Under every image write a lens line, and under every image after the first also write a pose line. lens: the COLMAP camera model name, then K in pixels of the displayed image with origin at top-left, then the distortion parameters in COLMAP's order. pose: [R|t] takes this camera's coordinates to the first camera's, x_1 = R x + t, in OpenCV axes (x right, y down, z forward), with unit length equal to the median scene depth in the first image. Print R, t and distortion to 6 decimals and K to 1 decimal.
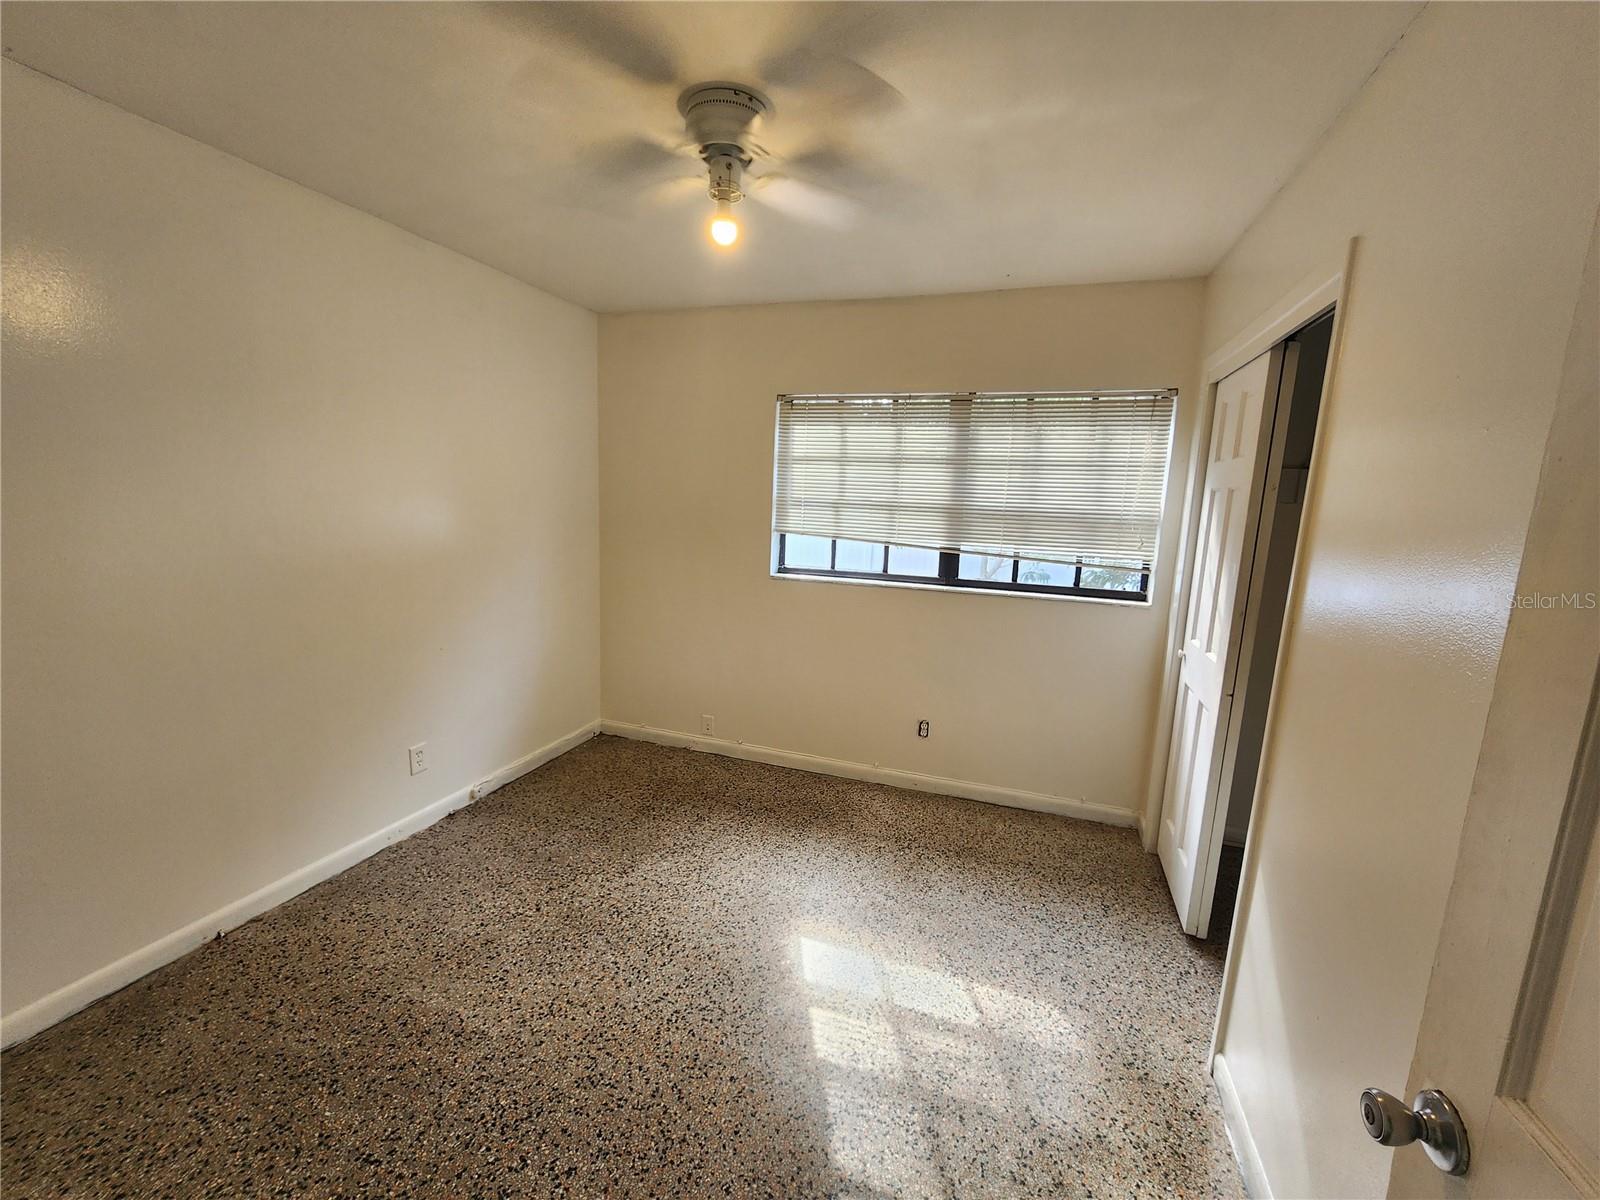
lens RADIAL K [[653.0, 0, 798.9], [0, 653.0, 601.5], [0, 0, 1]] dist [-0.000195, 0.000701]
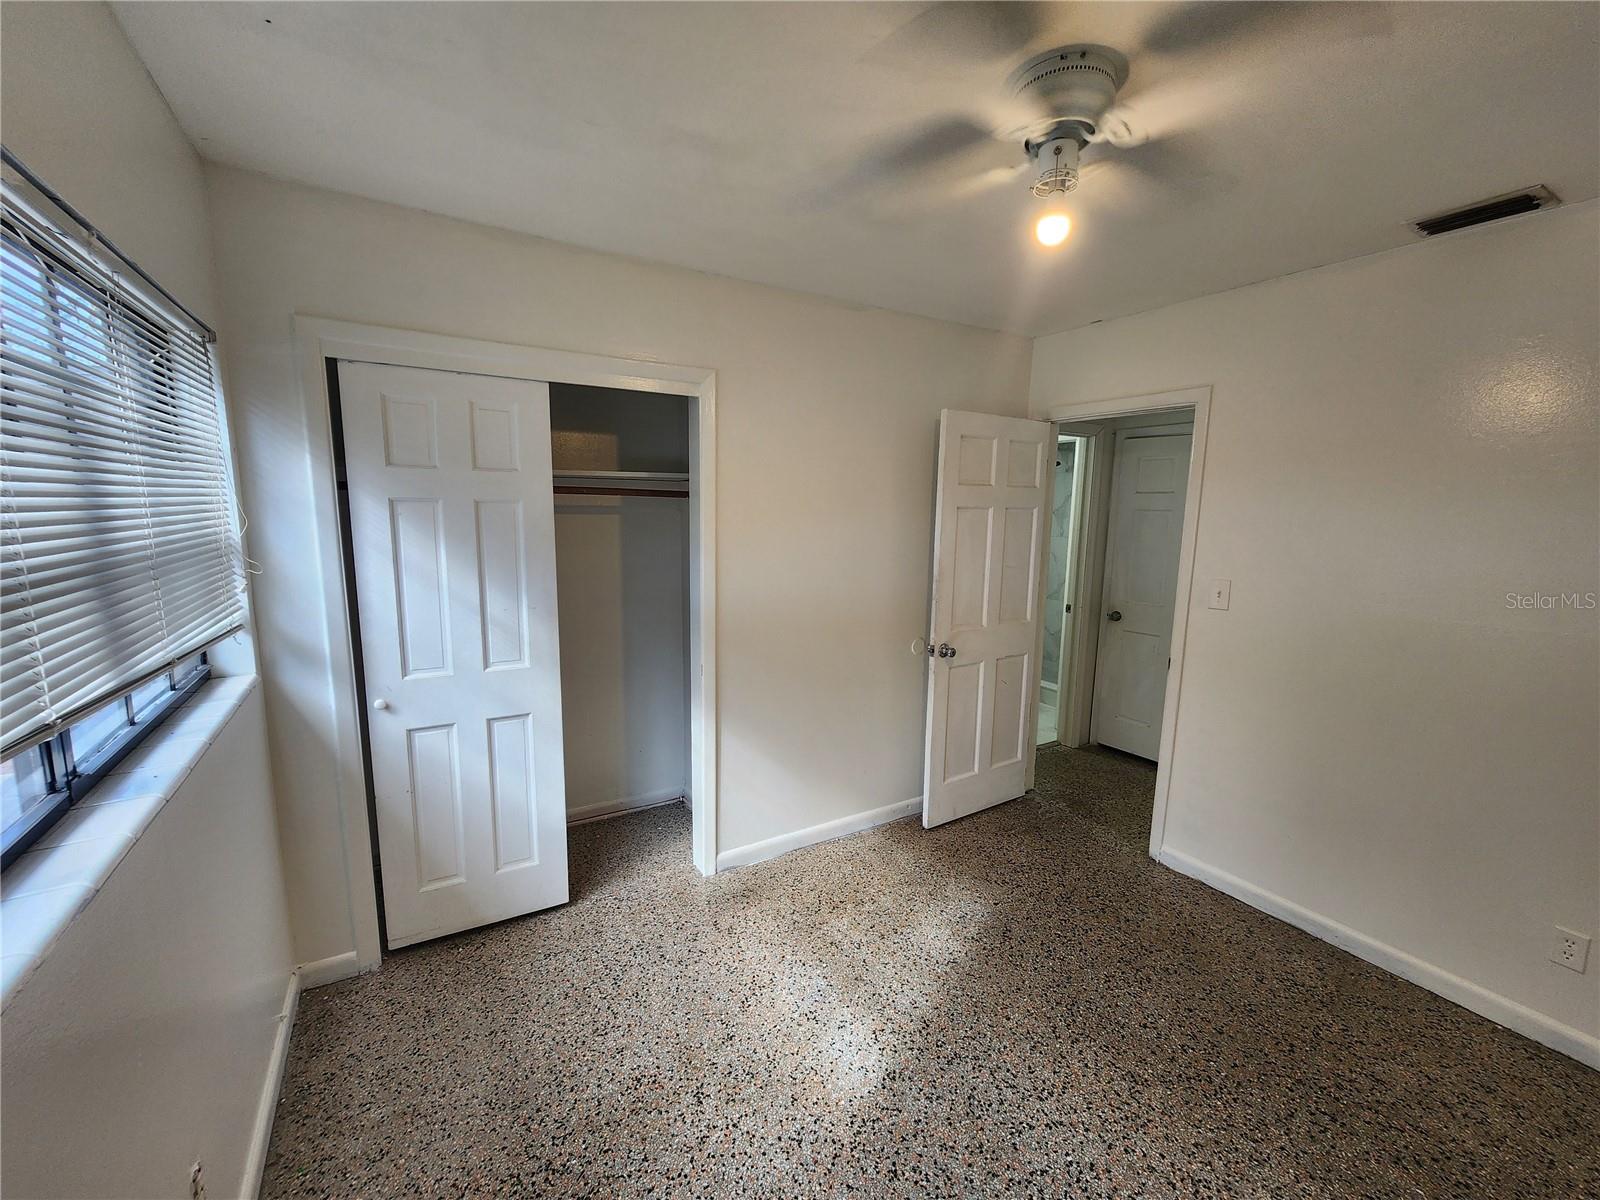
lens RADIAL K [[653.0, 0, 801.2], [0, 653.0, 603.5], [0, 0, 1]] dist [-0.000195, 0.000701]
pose [[-0.760808, -0.144816, 0.632613, -0.365607], [0.060579, 0.954682, 0.291398, -0.298345], [-0.646143, 0.260021, -0.717557, 1.506290]]
